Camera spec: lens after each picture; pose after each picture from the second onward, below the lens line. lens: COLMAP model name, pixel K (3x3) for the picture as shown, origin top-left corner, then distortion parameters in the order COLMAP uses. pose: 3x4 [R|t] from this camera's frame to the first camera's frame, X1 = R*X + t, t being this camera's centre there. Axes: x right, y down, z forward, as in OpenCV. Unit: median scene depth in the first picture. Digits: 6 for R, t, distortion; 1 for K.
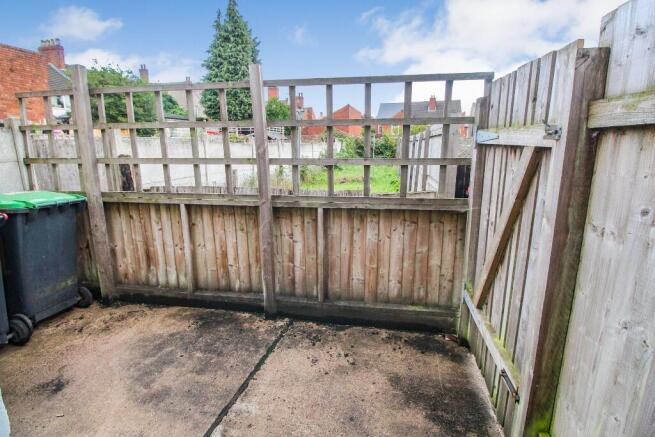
lens RADIAL K [[328.7, 0, 328.7], [0, 328.7, 216.7], [0, 0, 1]] dist [-0.005492, -0.001097]
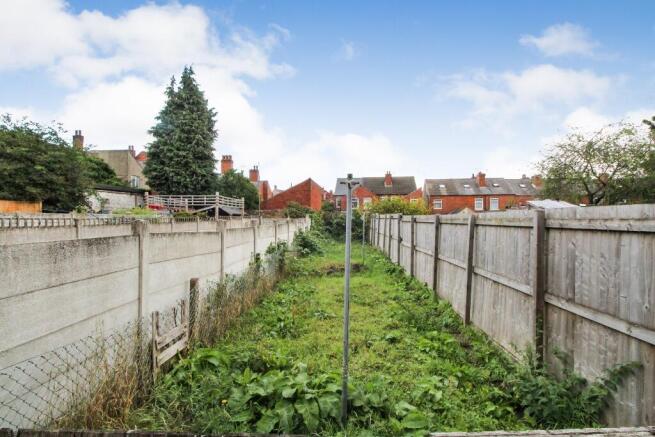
lens RADIAL K [[336.8, 0, 325.6], [0, 336.8, 220.7], [0, 0, 1]] dist [0.005094, -0.000165]
pose [[0.990173, 0.003709, 0.139797, -0.043278], [0.024882, 0.979026, -0.202211, -0.034426], [-0.137615, 0.203702, 0.969313, 0.107783]]
